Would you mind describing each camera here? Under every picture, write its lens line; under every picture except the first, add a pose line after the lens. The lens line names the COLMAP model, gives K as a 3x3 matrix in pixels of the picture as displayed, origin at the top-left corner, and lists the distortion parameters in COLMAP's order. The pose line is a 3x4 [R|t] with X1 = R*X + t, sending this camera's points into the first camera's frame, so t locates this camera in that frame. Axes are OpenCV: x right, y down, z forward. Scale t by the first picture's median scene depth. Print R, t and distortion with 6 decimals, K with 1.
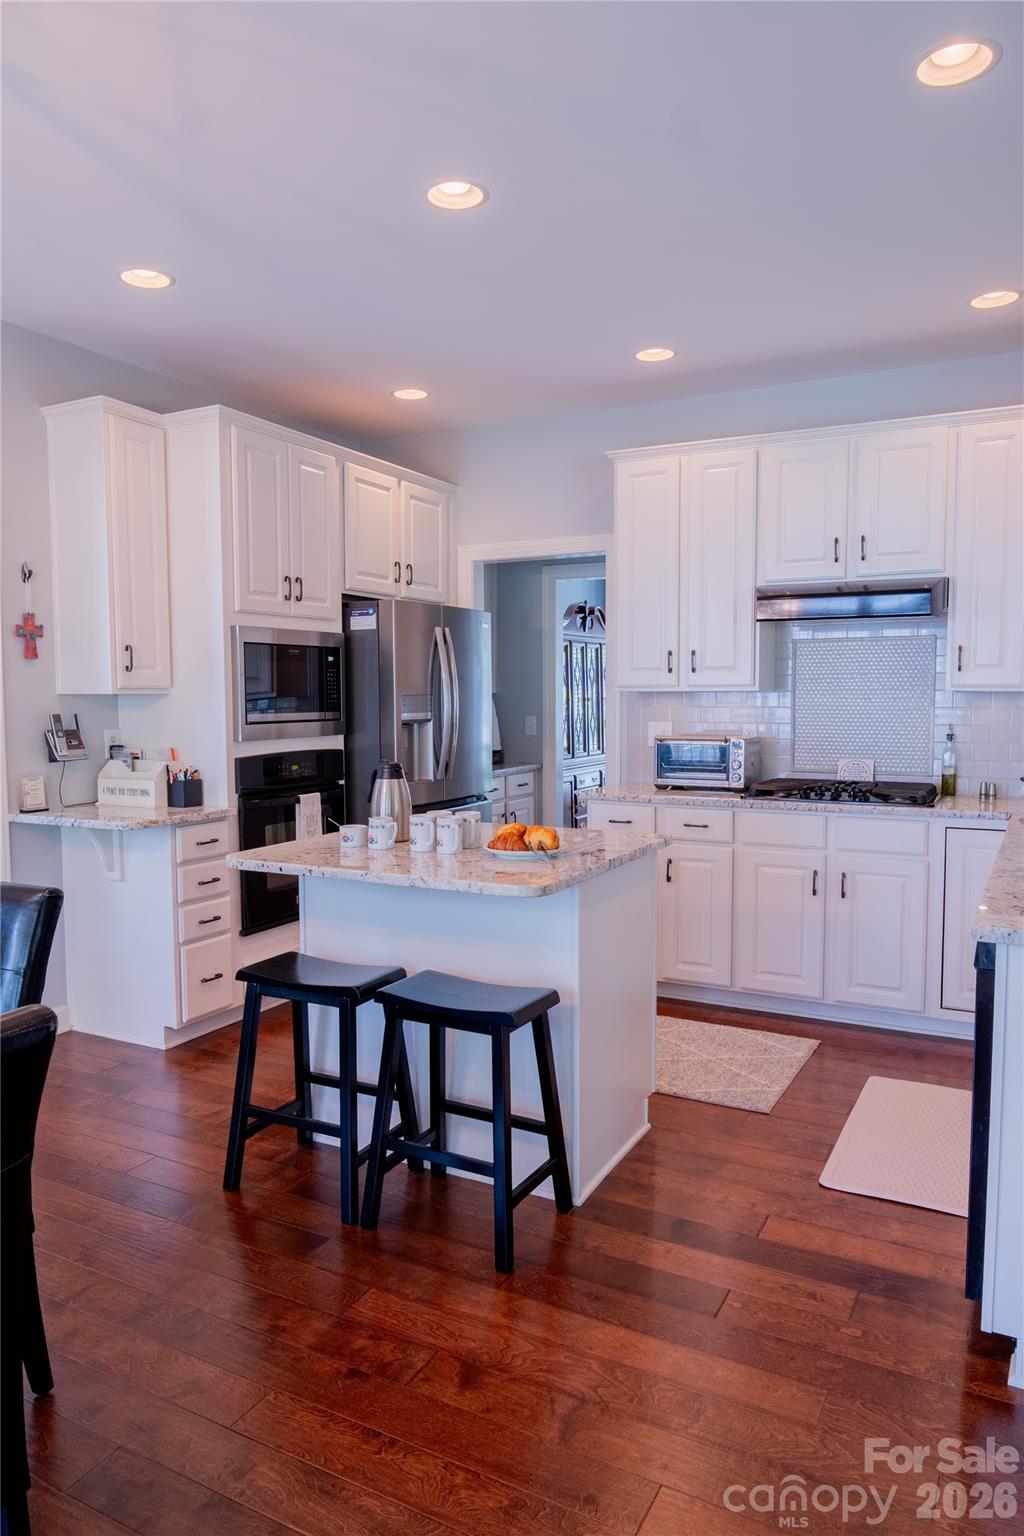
lens RADIAL K [[1034.9, 0, 504.7], [0, 1034.9, 780.6], [0, 0, 1]] dist [-0.002532, -0.005362]
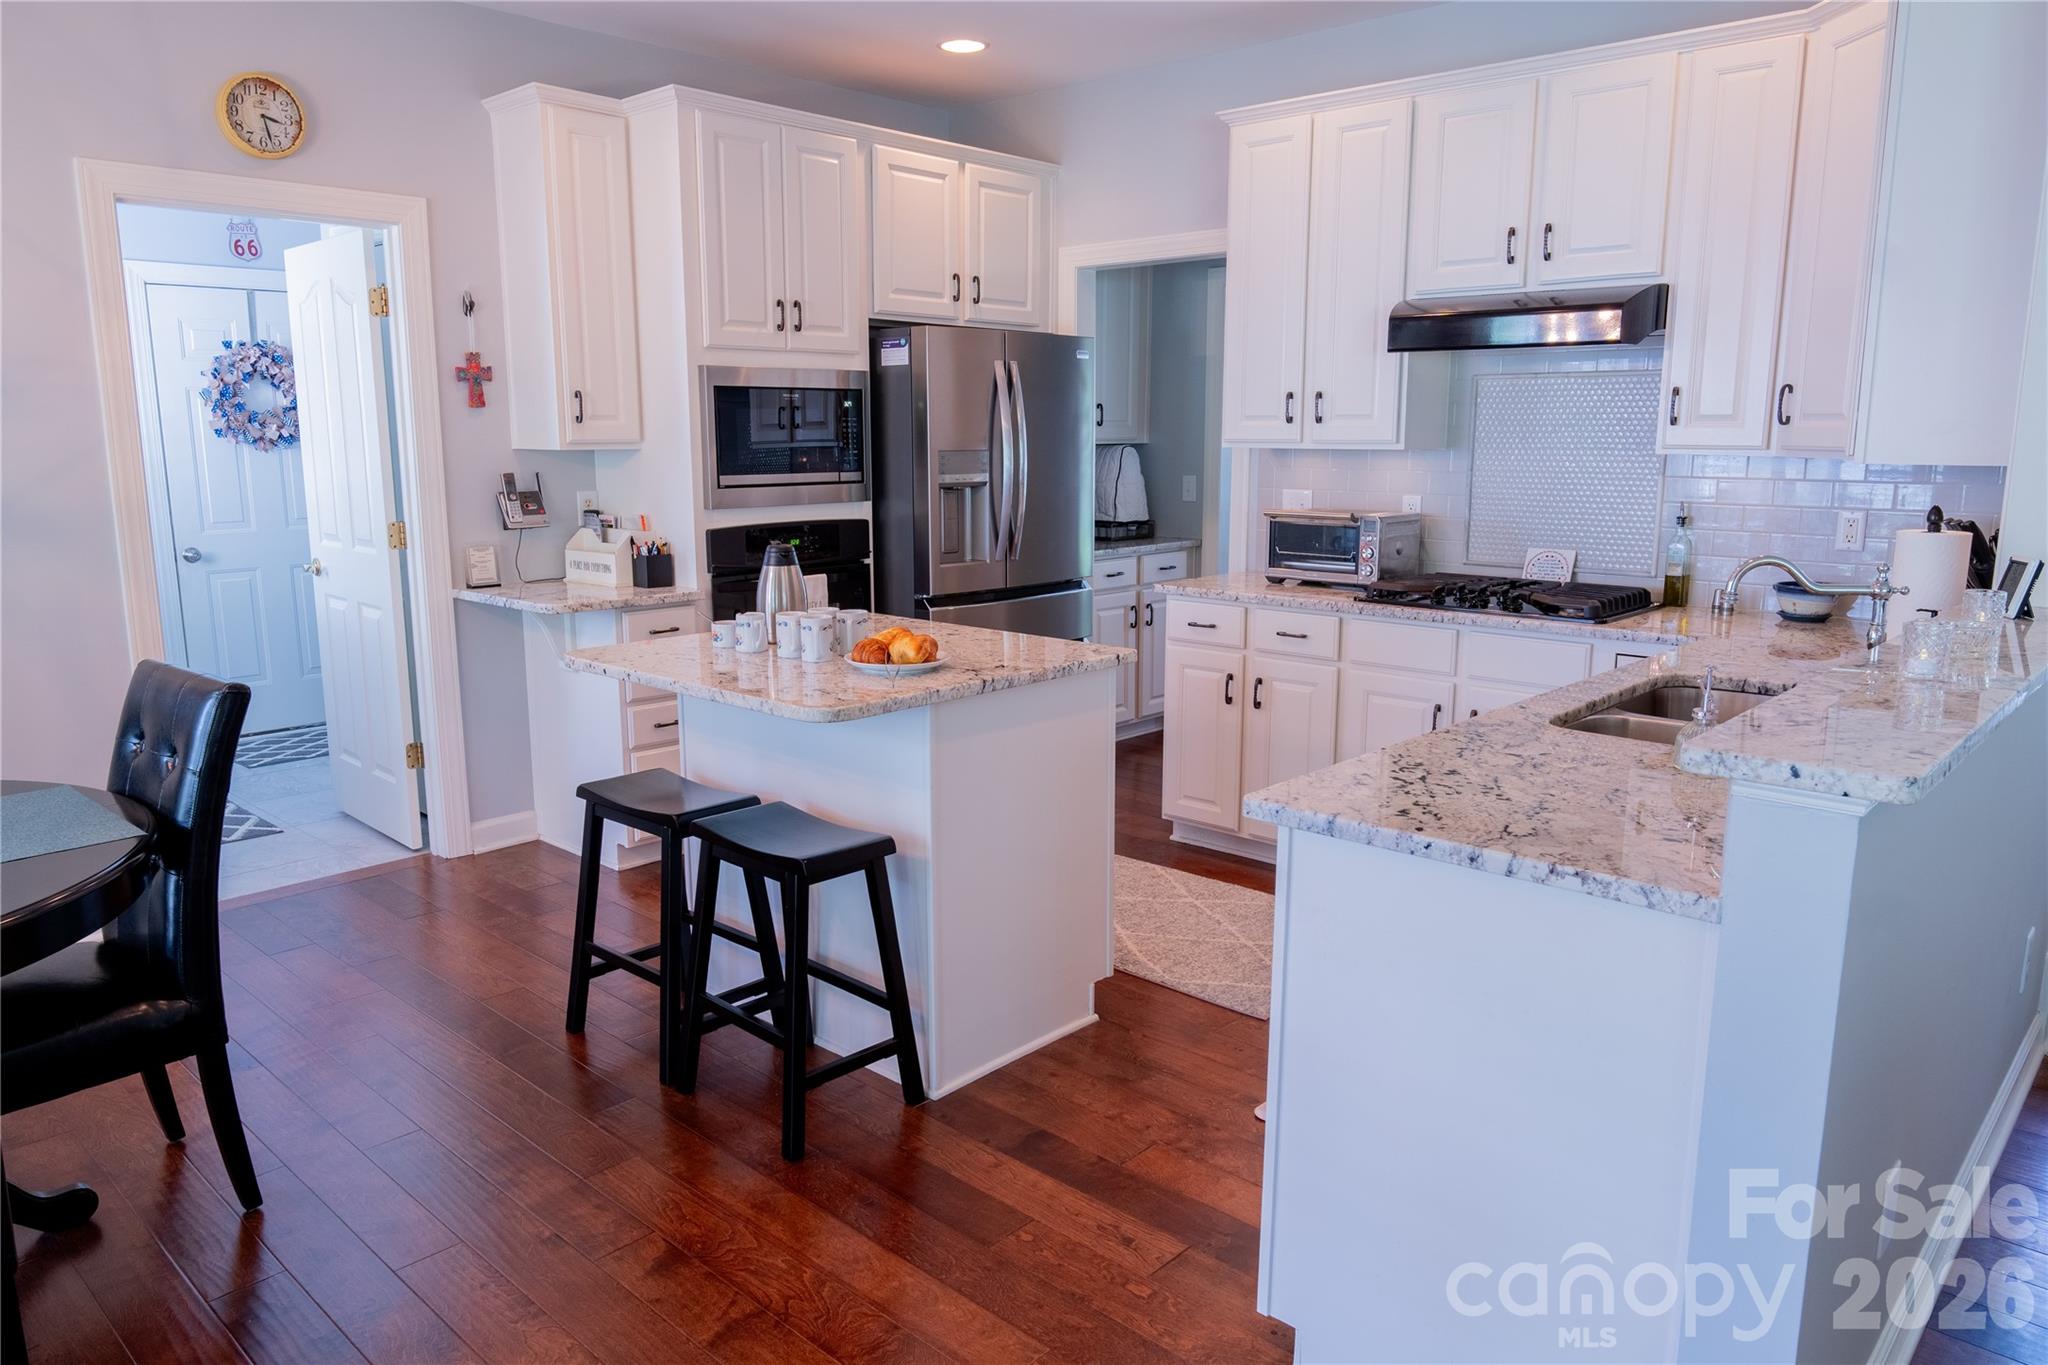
lens RADIAL K [[1379.8, 0, 1020.3], [0, 1379.8, 688.0], [0, 0, 1]] dist [-0.002532, -0.005362]
pose [[0.966205, 0.051803, -0.252516, 0.256834], [-0.025654, 0.994060, 0.105768, -0.018612], [0.256496, -0.095715, 0.961794, 0.001089]]
